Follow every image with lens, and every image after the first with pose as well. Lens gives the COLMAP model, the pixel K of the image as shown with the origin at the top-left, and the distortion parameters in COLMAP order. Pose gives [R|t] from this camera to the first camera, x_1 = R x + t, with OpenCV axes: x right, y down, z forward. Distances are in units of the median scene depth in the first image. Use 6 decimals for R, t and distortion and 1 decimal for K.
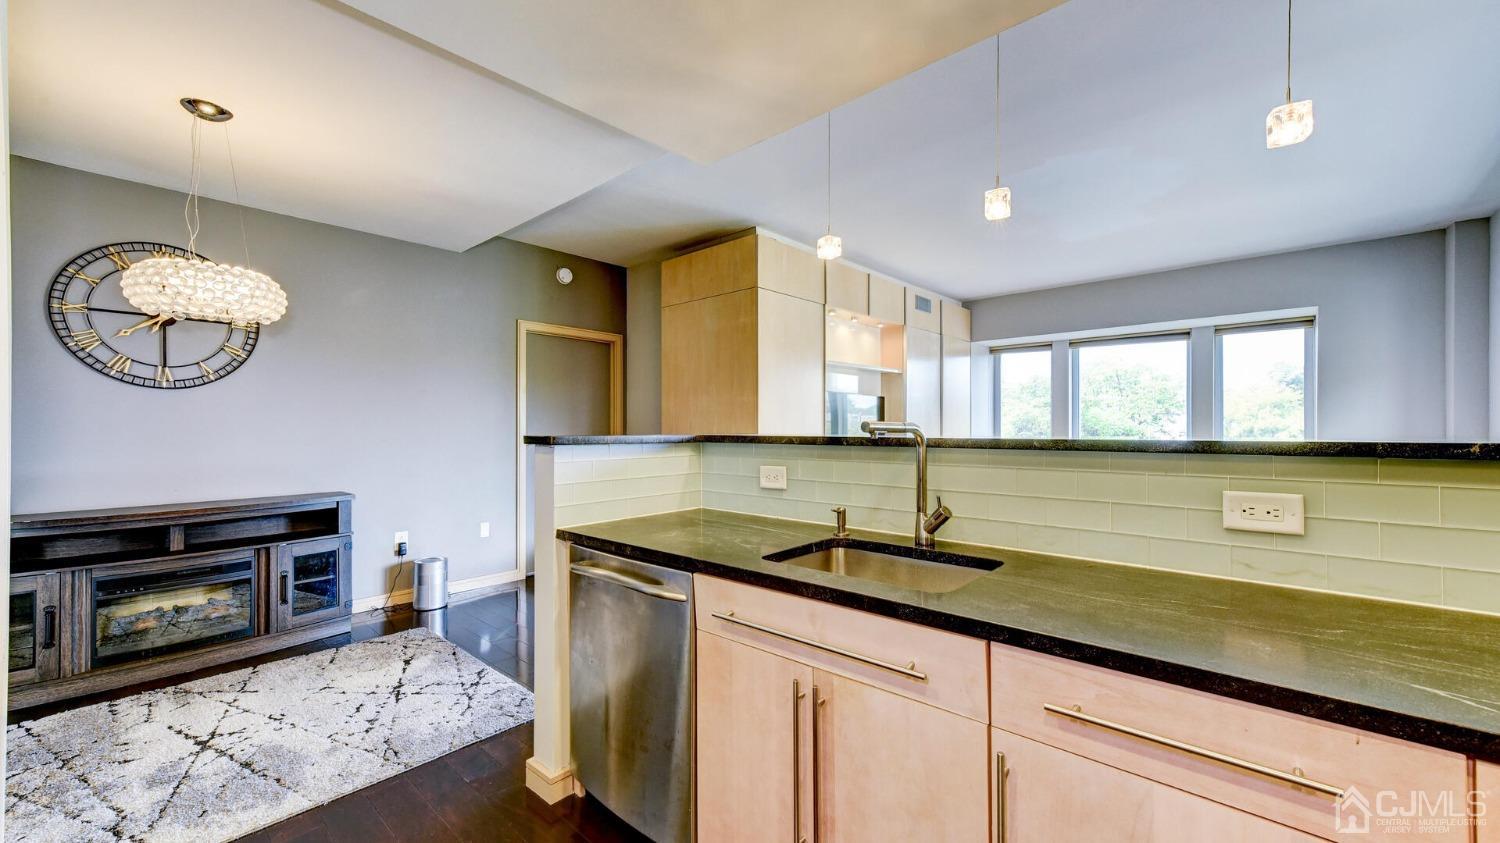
lens RADIAL K [[592.5, 0, 761.4], [0, 592.5, 428.4], [0, 0, 1]] dist [0.011172, 0.000213]
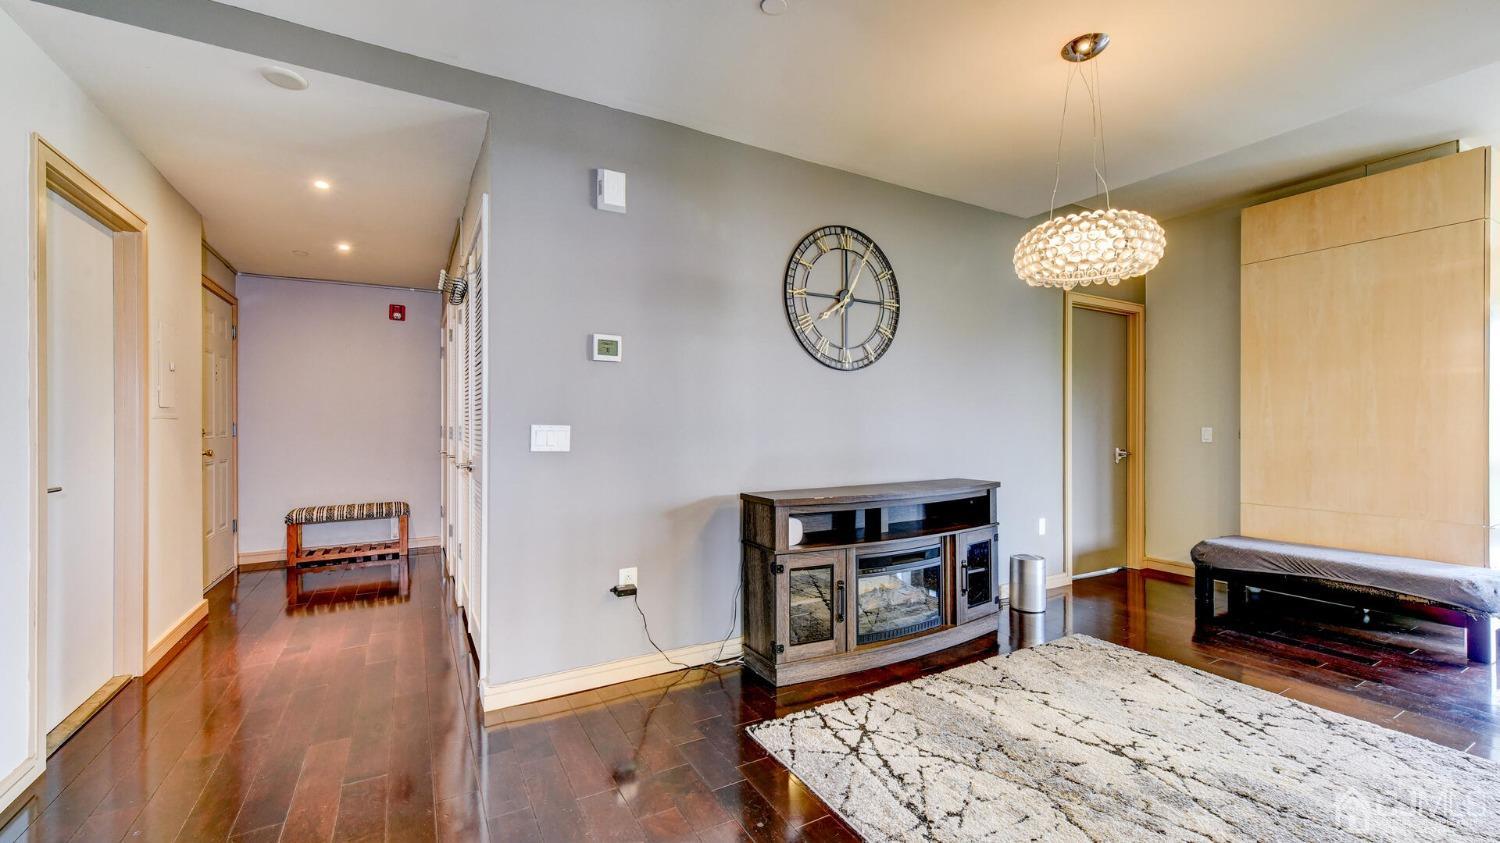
lens RADIAL K [[615.9, 0, 749.5], [0, 615.9, 429.9], [0, 0, 1]] dist [0.000379, 0.000676]
pose [[0.947608, 0.004316, -0.319407, -0.962775], [-0.001570, 0.999960, 0.008856, 0.028644], [0.319432, -0.007890, 0.947576, -0.035224]]
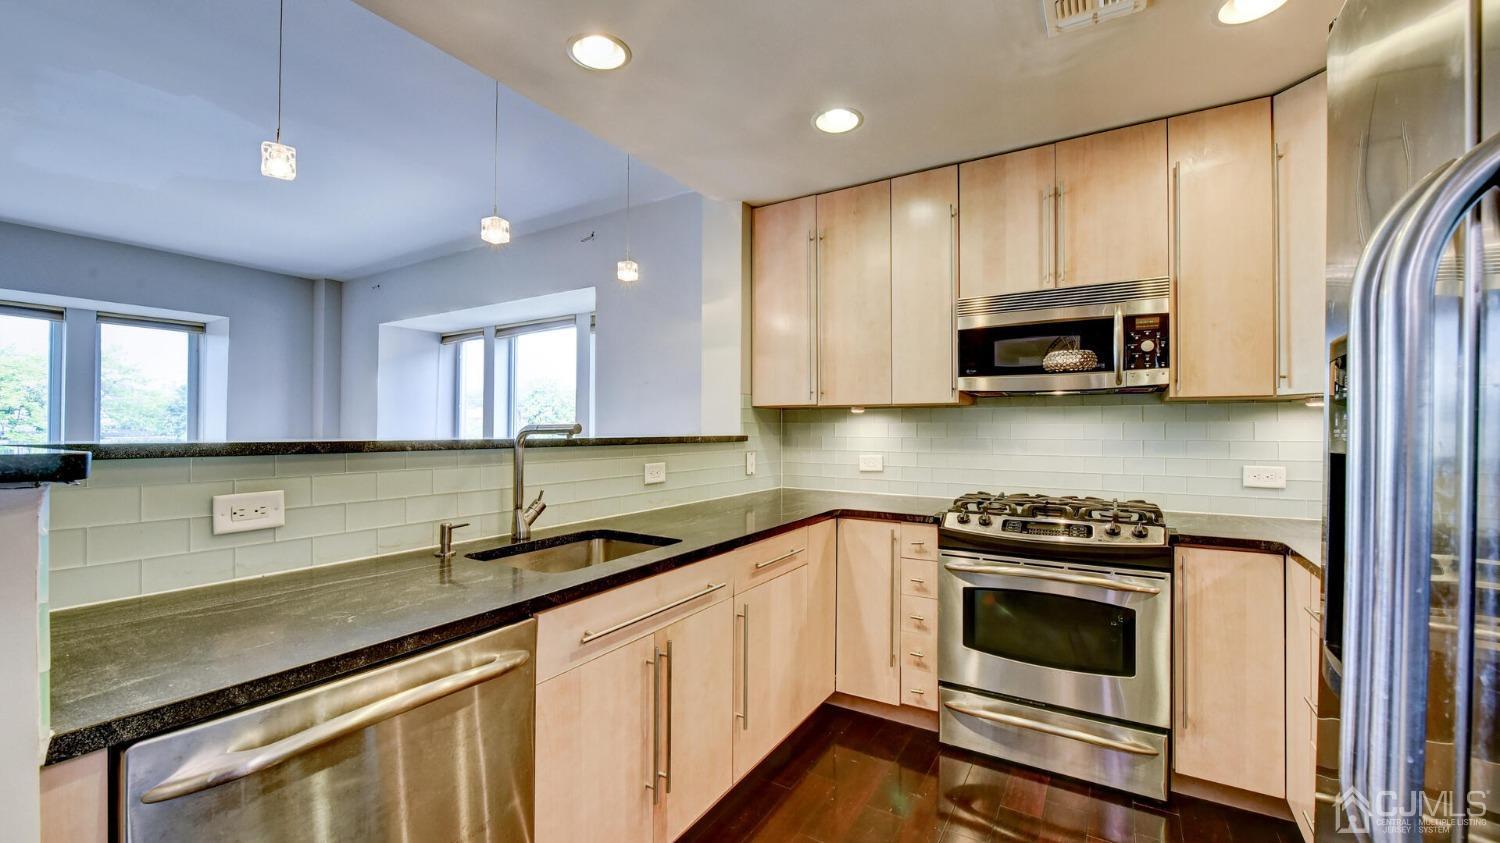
lens RADIAL K [[592.5, 0, 750.8], [0, 592.5, 429.2], [0, 0, 1]] dist [0.011172, 0.000213]
pose [[-0.171208, 0.002622, 0.985231, -0.520935], [0.001755, 0.999996, -0.002357, 0.001107], [-0.985233, 0.001325, -0.171212, 0.477483]]
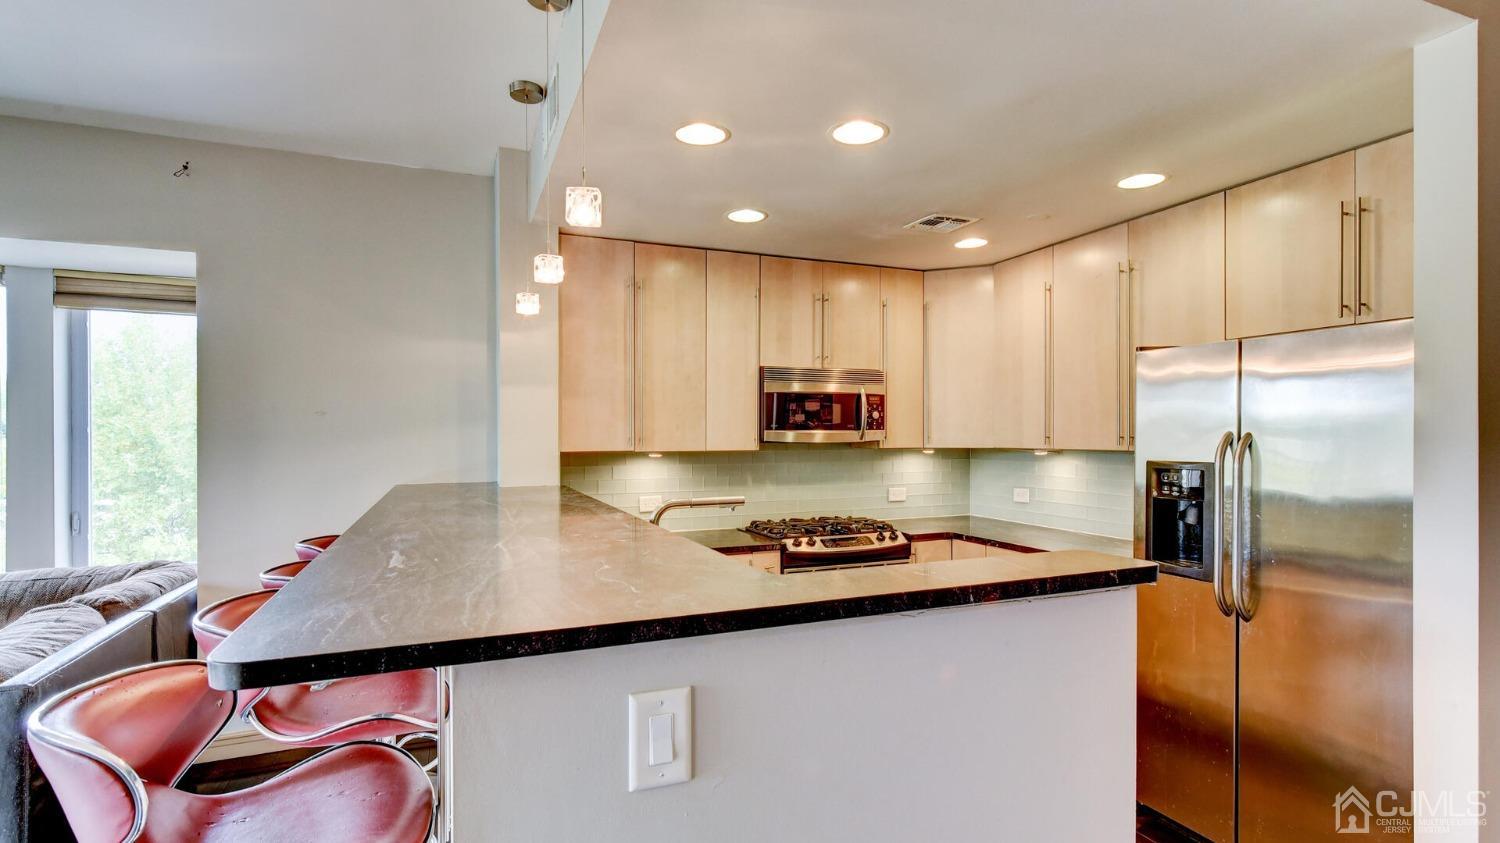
lens RADIAL K [[773.6, 0, 757.1], [0, 773.6, 445.0], [0, 0, 1]] dist [-0.001515, -0.000681]
pose [[-0.903904, 0.005422, 0.427701, -0.295282], [0.009789, 0.999920, 0.008012, -0.062015], [-0.427624, 0.011429, -0.903885, 1.314243]]
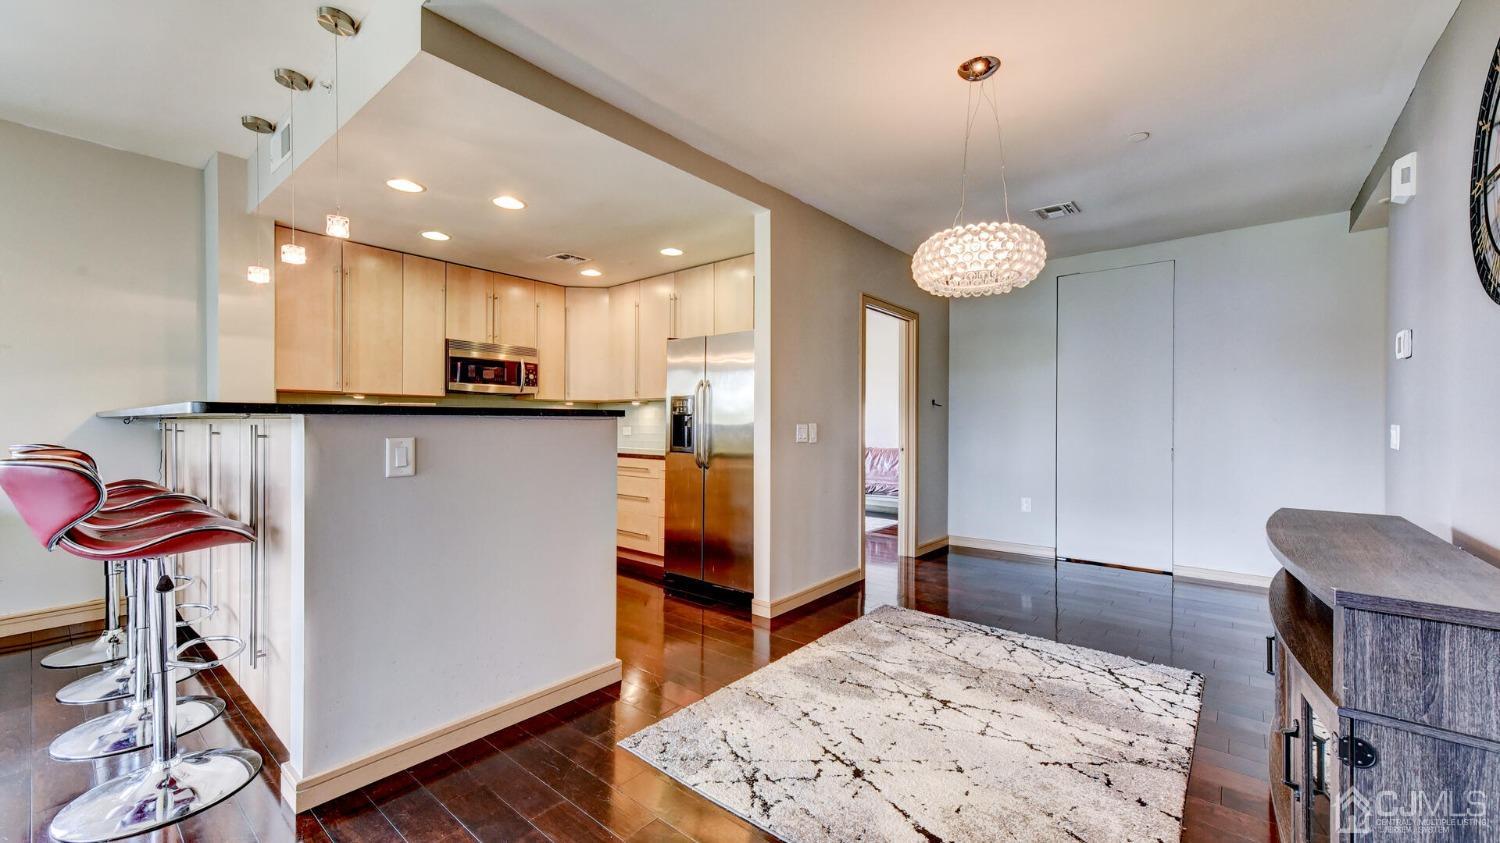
lens RADIAL K [[592.5, 0, 762.6], [0, 592.5, 430.9], [0, 0, 1]] dist [0.011172, 0.000213]
pose [[-0.998662, -0.000222, -0.051719, -0.462056], [-0.001197, 0.999822, 0.018815, 0.022779], [0.051706, 0.018852, -0.998484, 1.673985]]
